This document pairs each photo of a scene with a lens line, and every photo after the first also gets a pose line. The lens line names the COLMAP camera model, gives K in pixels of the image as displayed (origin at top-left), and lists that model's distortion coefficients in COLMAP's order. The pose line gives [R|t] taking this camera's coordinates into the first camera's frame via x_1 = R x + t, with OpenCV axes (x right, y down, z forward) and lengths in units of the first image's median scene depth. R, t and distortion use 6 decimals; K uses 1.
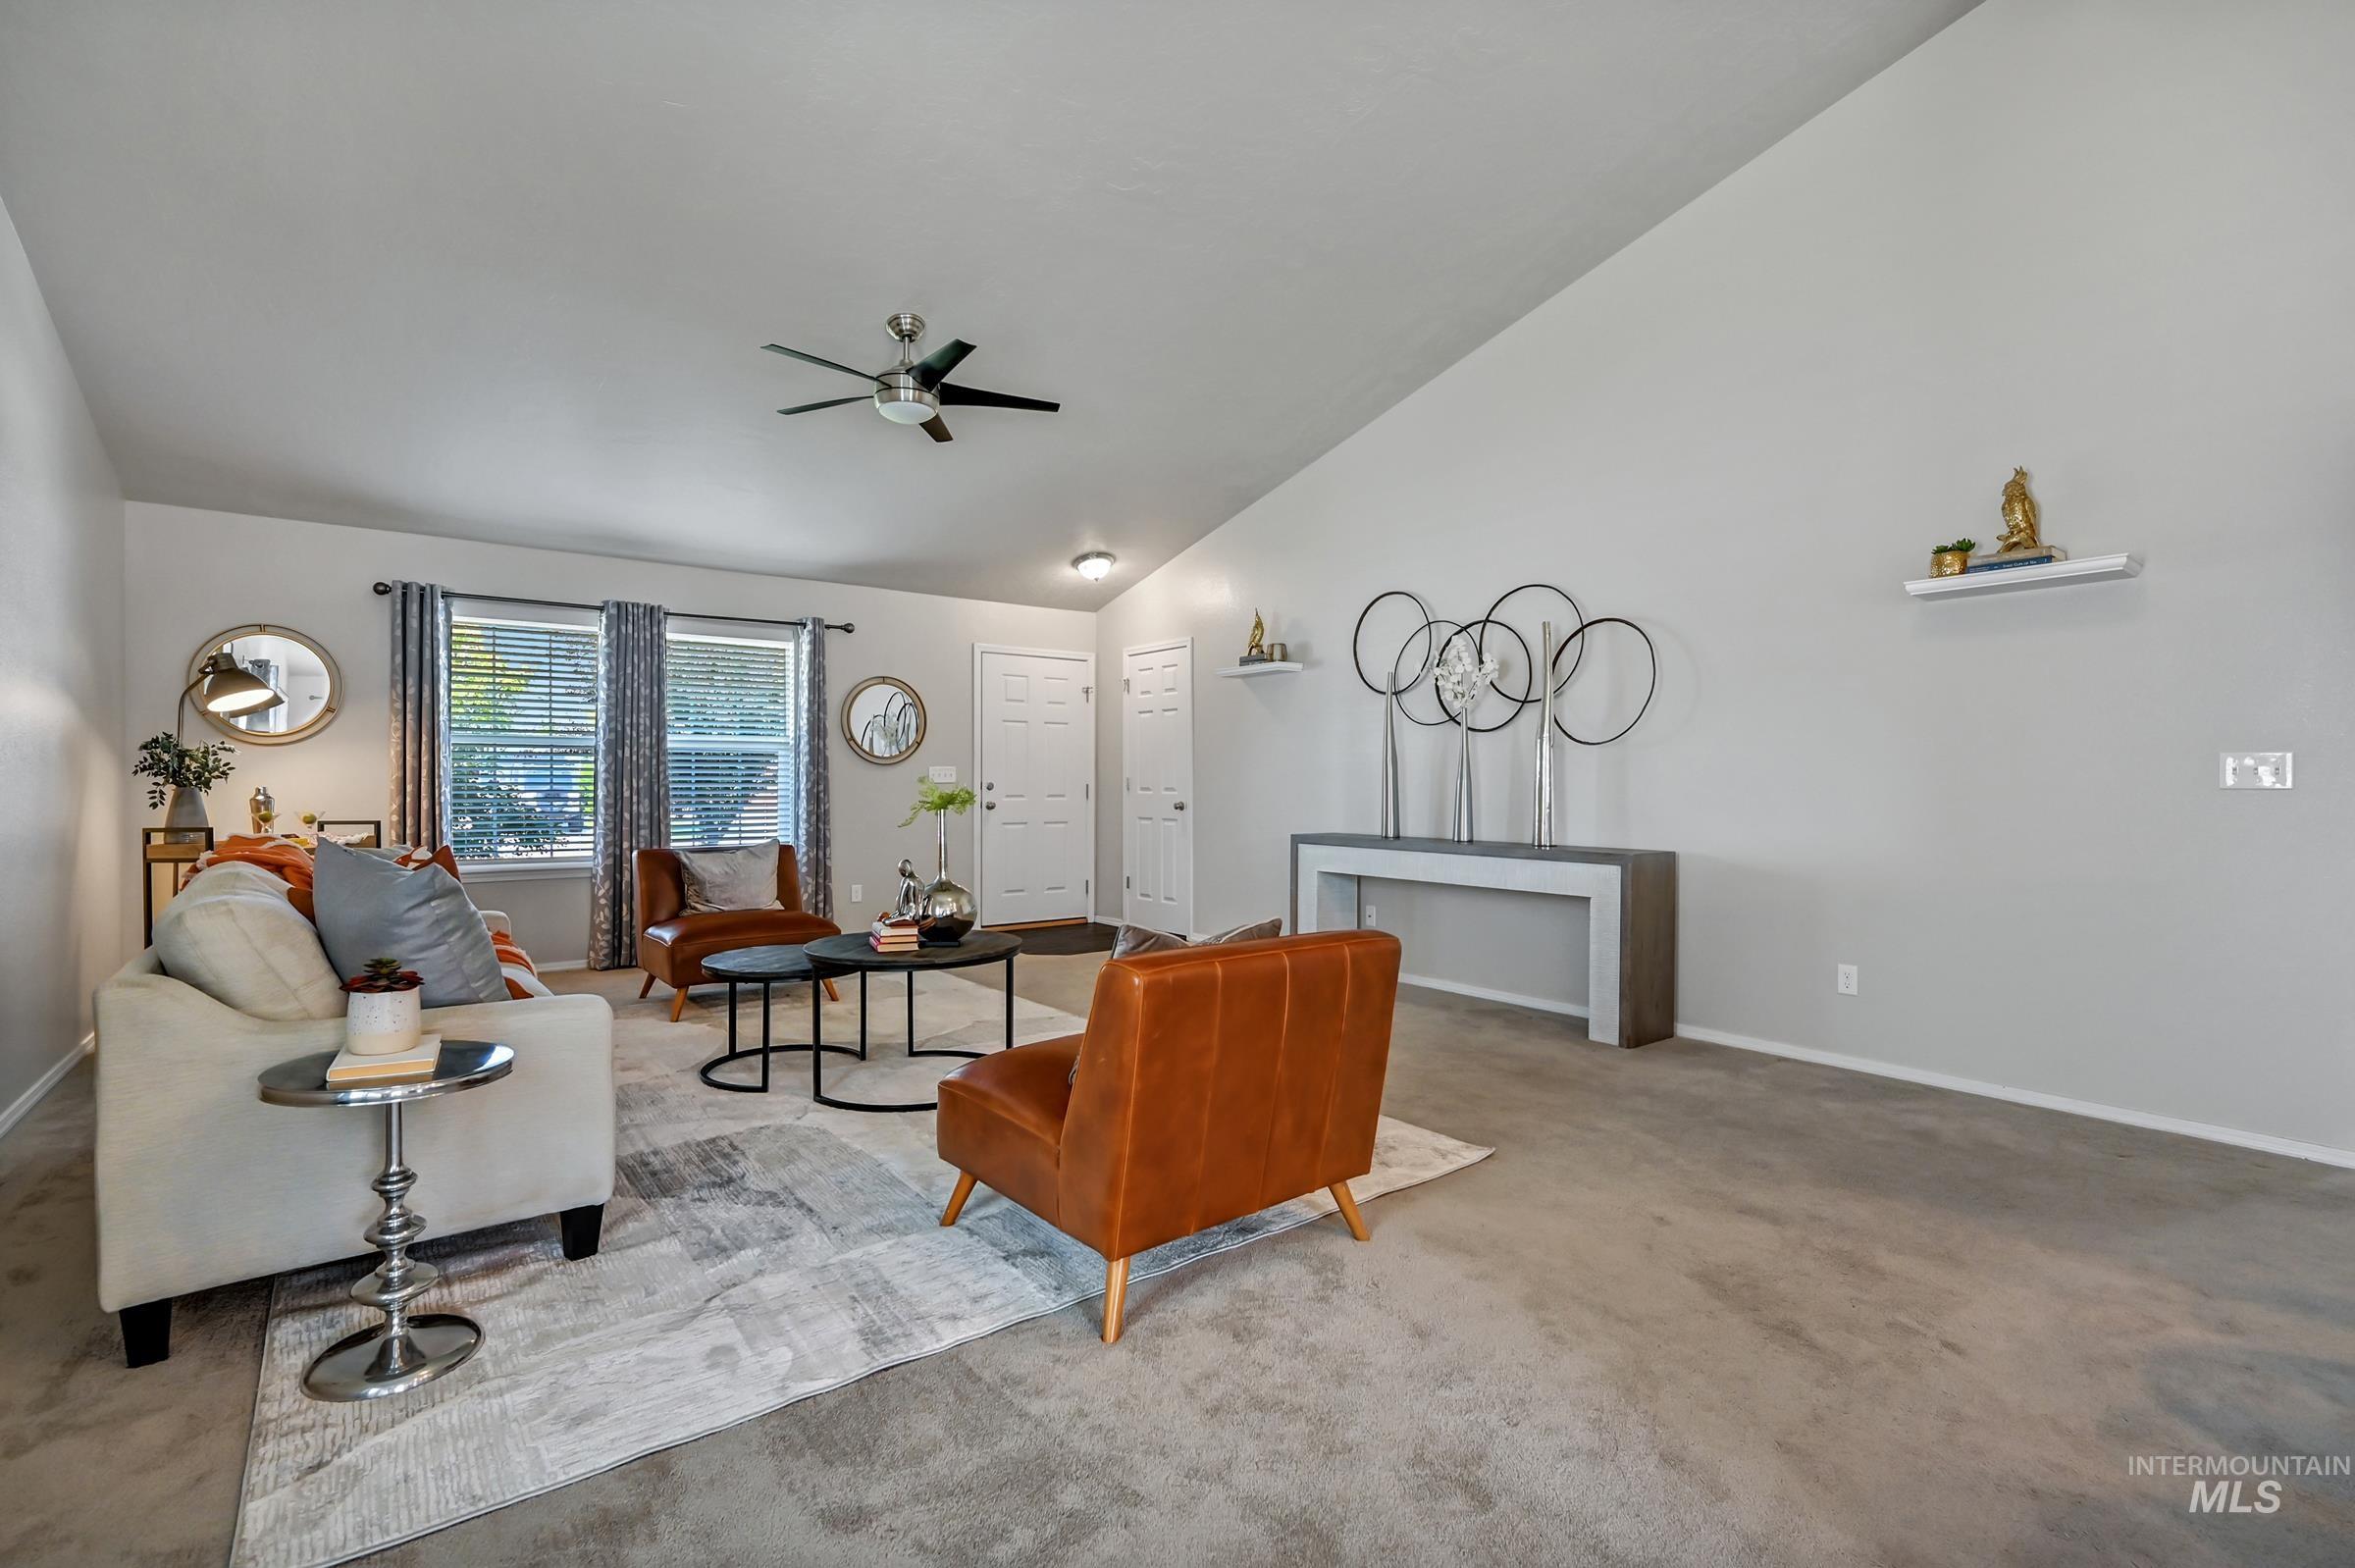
lens RADIAL K [[1067.4, 0, 1172.8], [0, 1067.4, 786.9], [0, 0, 1]] dist [-0.000942, -0.000658]
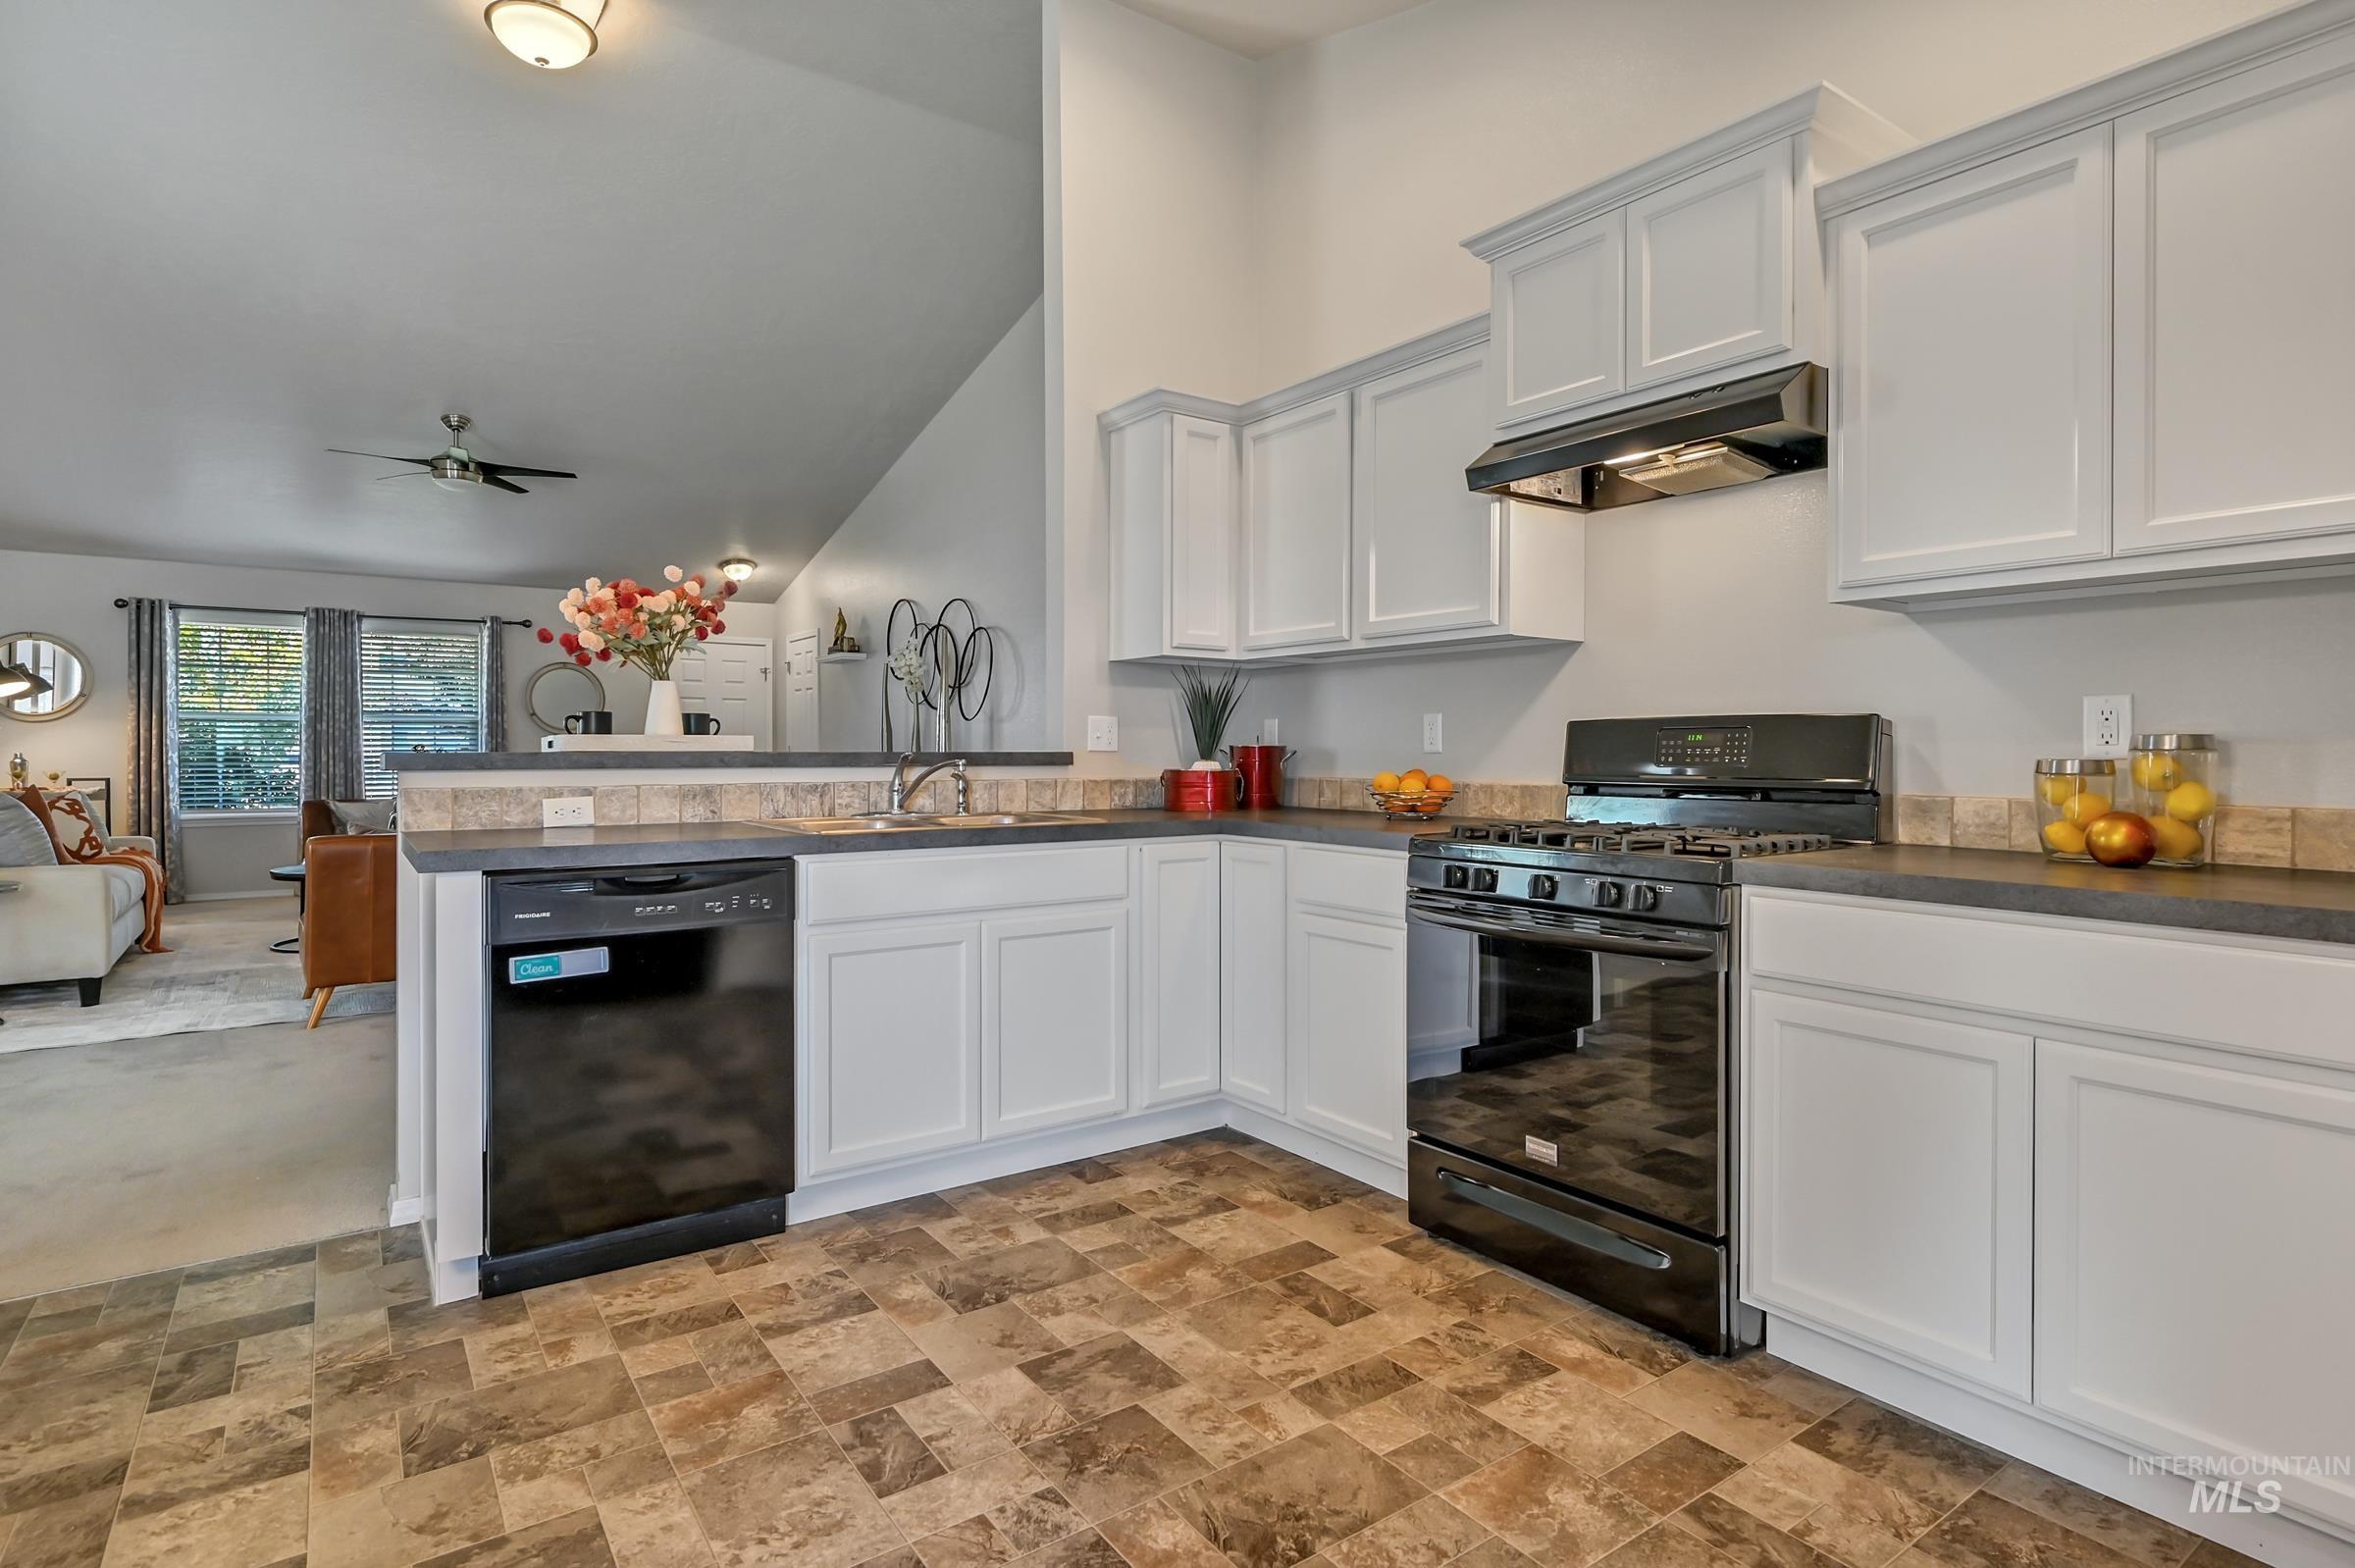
lens RADIAL K [[1178.7, 0, 1182.1], [0, 1178.7, 770.0], [0, 0, 1]] dist [-0.005820, -0.000402]
pose [[0.999863, -0.001269, -0.016521, 0.582449], [0.001485, 0.999913, 0.013082, 0.003772], [0.016503, -0.013105, 0.999778, -0.422819]]
